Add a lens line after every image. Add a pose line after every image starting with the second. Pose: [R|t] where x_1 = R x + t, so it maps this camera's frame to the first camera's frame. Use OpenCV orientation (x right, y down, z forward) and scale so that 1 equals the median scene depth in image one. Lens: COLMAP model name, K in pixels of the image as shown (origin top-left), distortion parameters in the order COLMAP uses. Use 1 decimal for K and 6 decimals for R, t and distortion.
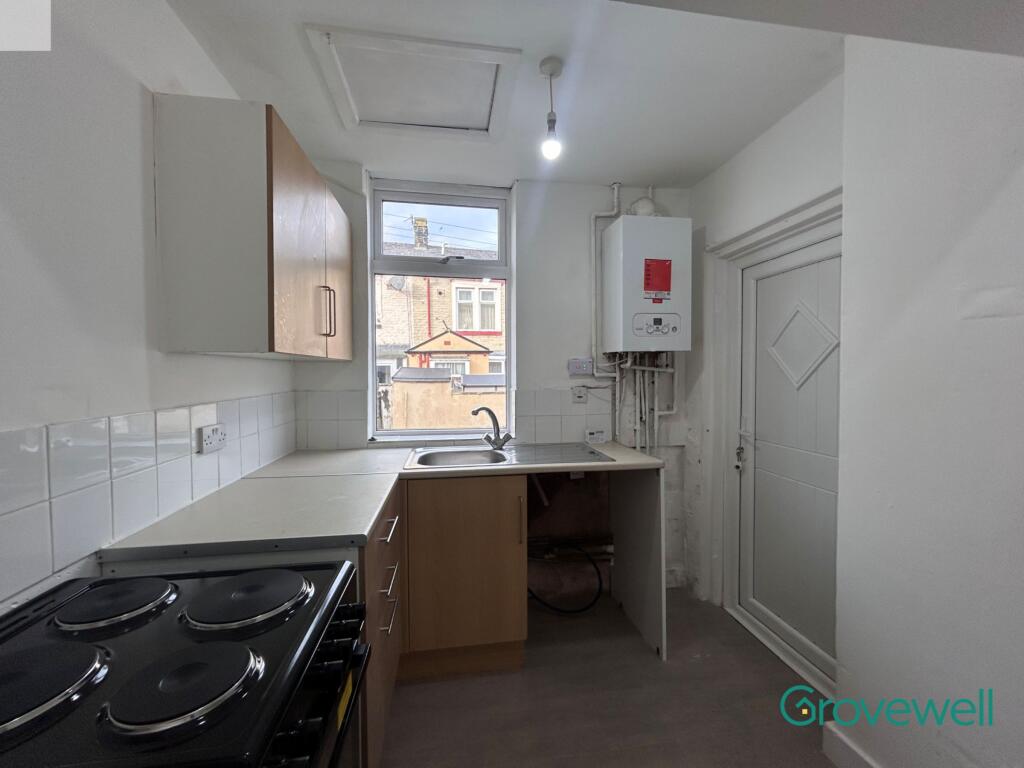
lens RADIAL K [[415.0, 0, 511.4], [0, 415.0, 381.9], [0, 0, 1]] dist [0.000150, 0.000034]
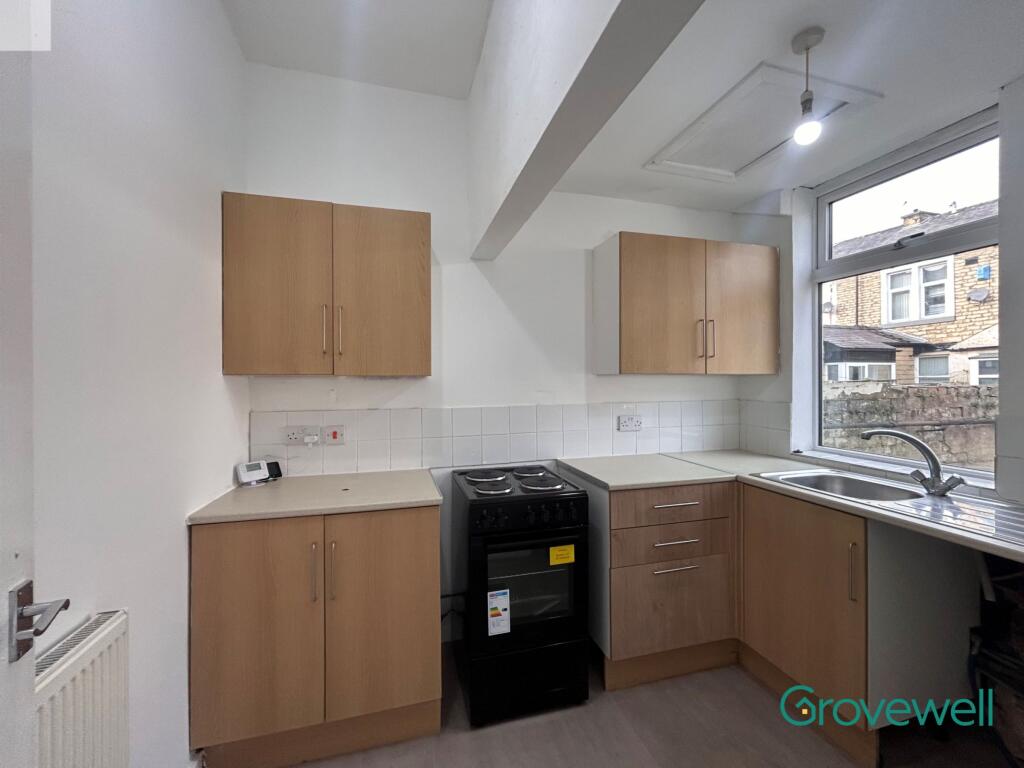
lens RADIAL K [[415.0, 0, 511.4], [0, 415.0, 381.9], [0, 0, 1]] dist [0.000150, 0.000034]
pose [[0.124220, 0.004679, -0.992244, 0.699832], [-0.020404, 0.999789, 0.002160, -0.022723], [0.992045, 0.019978, 0.124290, 0.223430]]
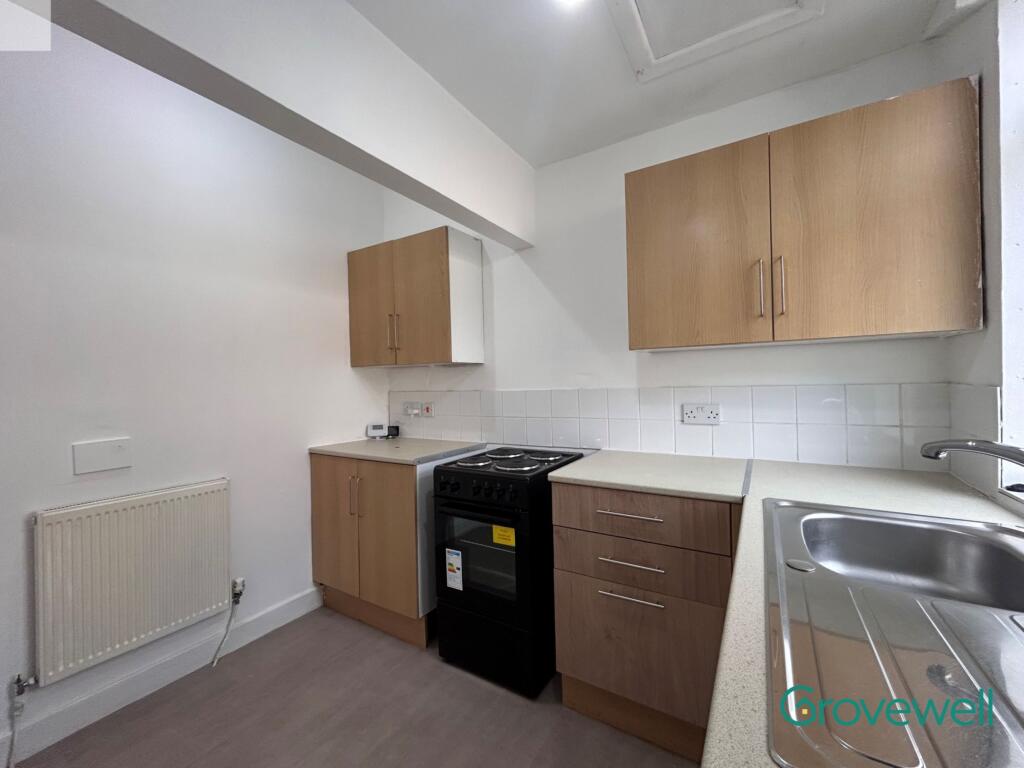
lens RADIAL K [[415.0, 0, 511.4], [0, 415.0, 381.9], [0, 0, 1]] dist [0.000150, 0.000034]
pose [[-0.639974, 0.025983, -0.767957, 0.491538], [0.010288, 0.999628, 0.025249, -0.003060], [0.768327, 0.008258, -0.640004, 1.040538]]
